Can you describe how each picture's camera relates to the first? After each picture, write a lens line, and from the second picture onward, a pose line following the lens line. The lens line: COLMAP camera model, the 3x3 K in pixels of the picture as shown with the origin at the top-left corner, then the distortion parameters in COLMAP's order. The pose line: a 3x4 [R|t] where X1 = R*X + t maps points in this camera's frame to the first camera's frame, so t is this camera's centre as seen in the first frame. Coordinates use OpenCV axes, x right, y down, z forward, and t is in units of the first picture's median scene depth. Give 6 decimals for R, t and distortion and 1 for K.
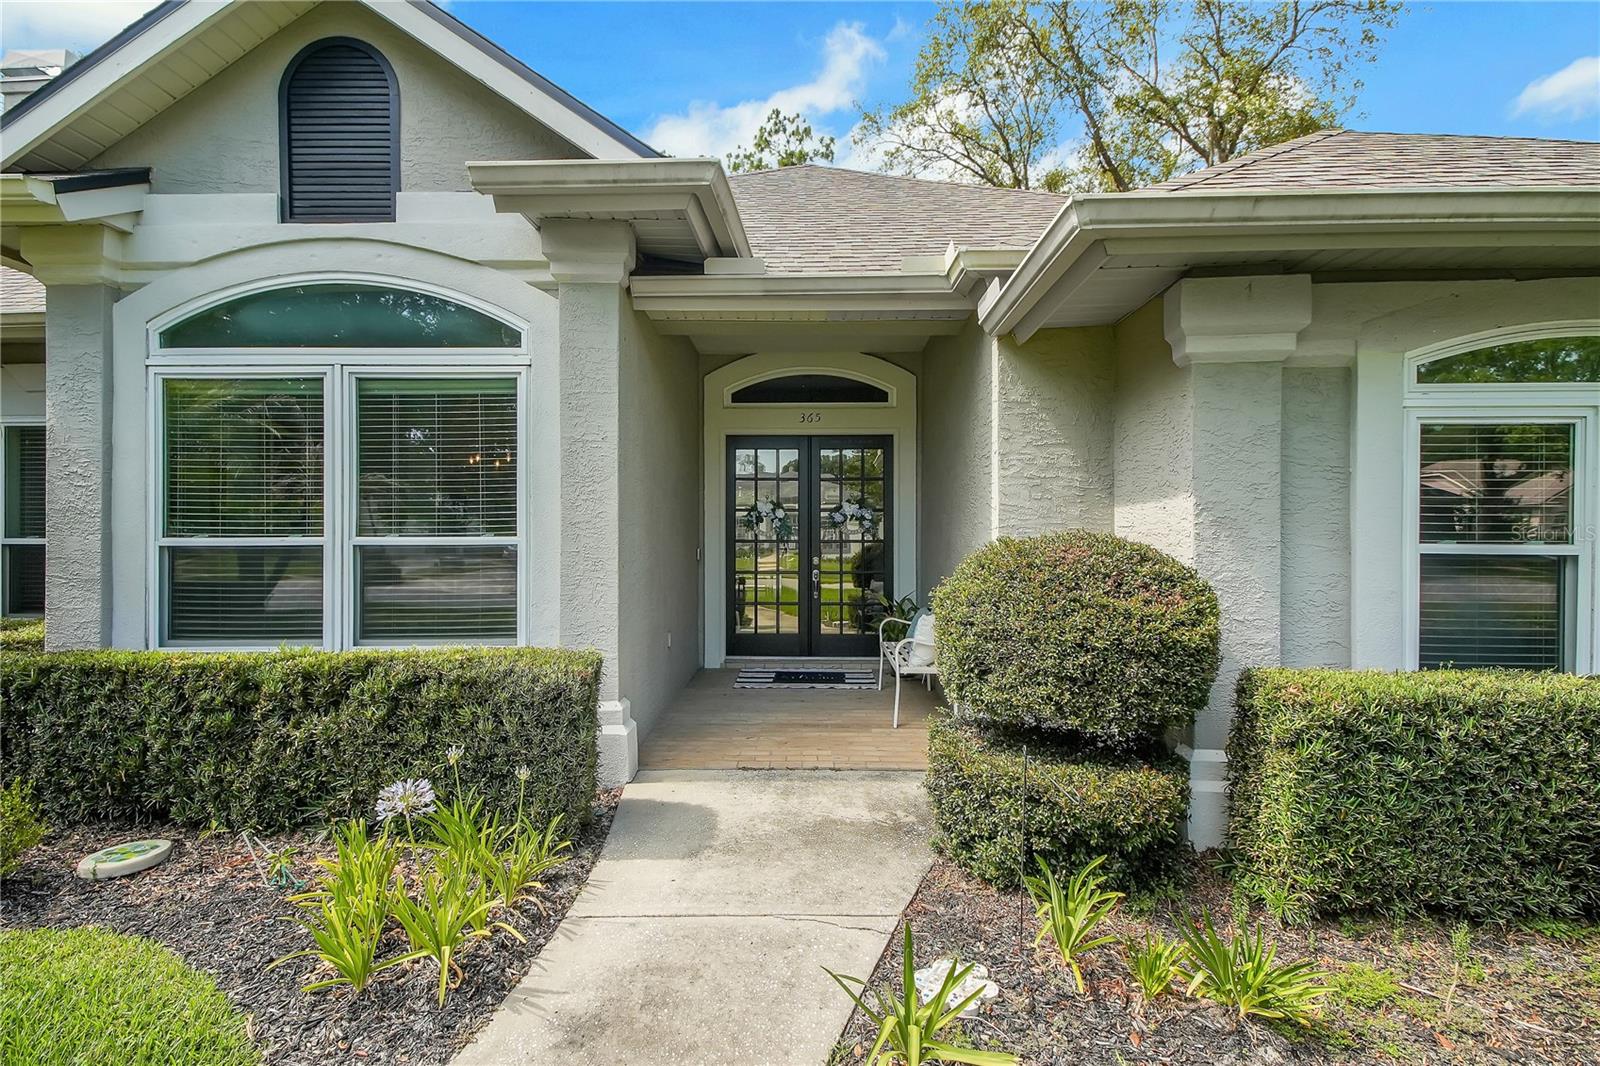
lens RADIAL K [[690.8, 0, 800.2], [0, 690.8, 525.0], [0, 0, 1]] dist [0.009057, -0.001564]
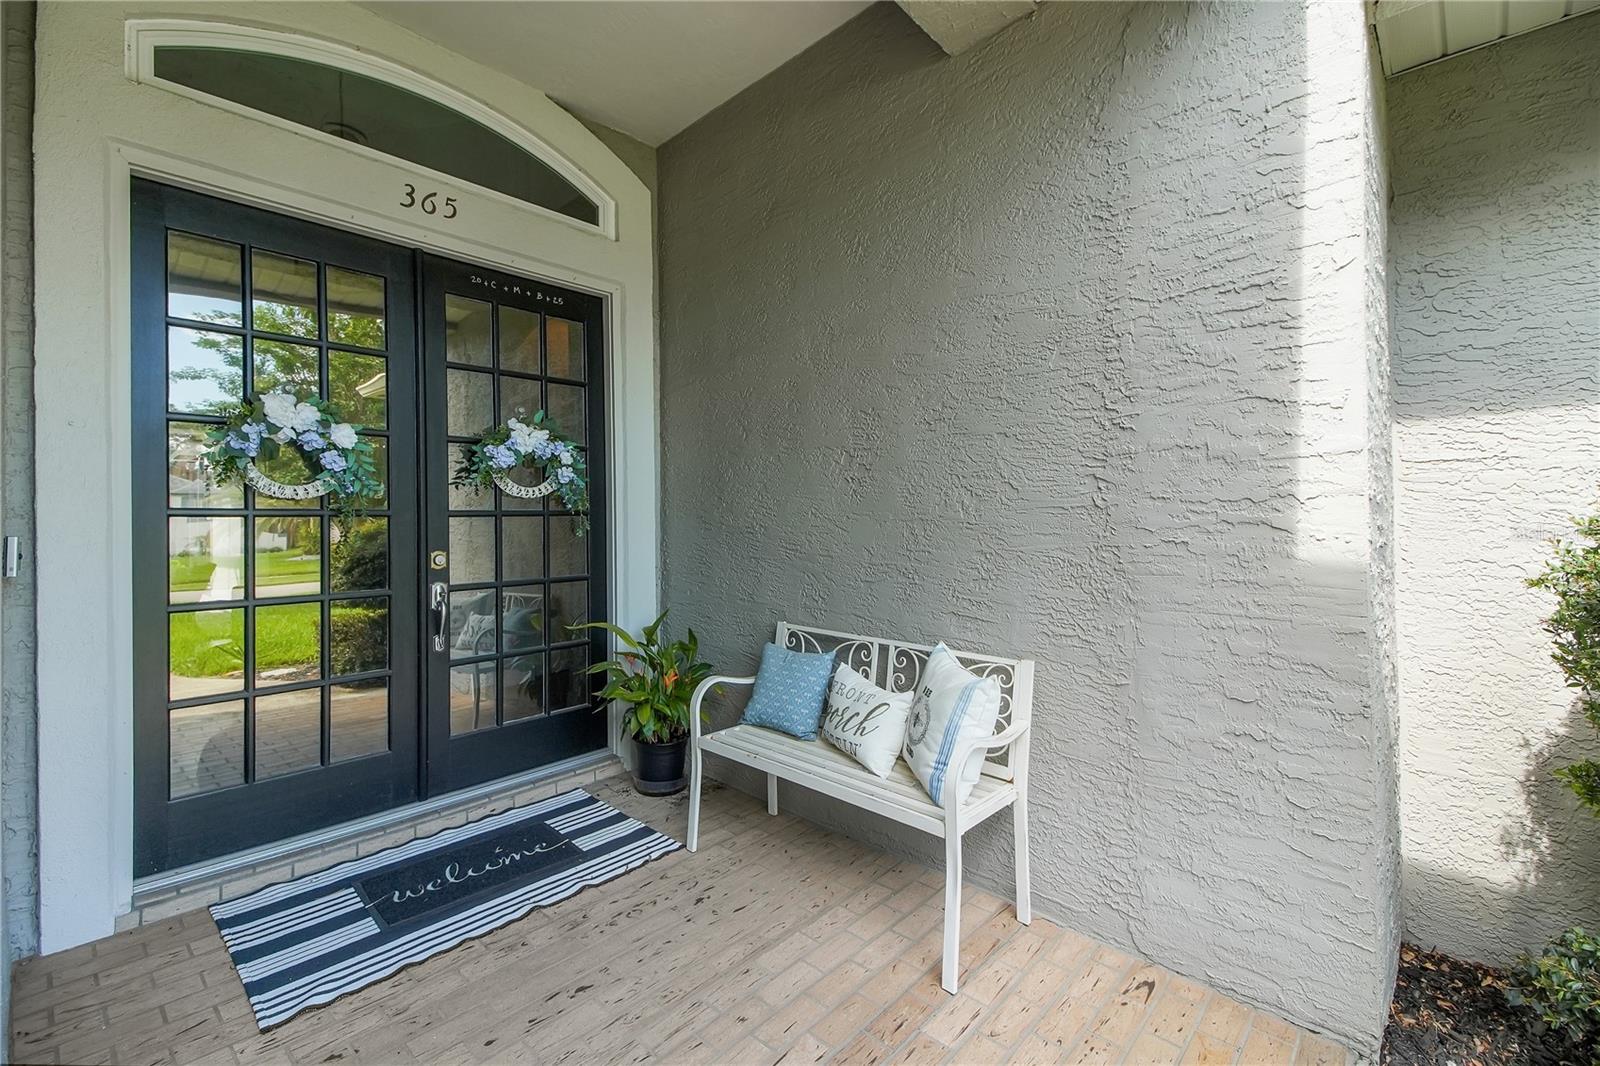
lens RADIAL K [[690.8, 0, 790.4], [0, 690.8, 508.2], [0, 0, 1]] dist [0.009057, -0.001564]
pose [[0.673444, 0.001870, 0.739236, -0.242025], [0.002568, 0.999985, -0.004869, 0.040540], [-0.739234, 0.005177, 0.673429, 0.979840]]
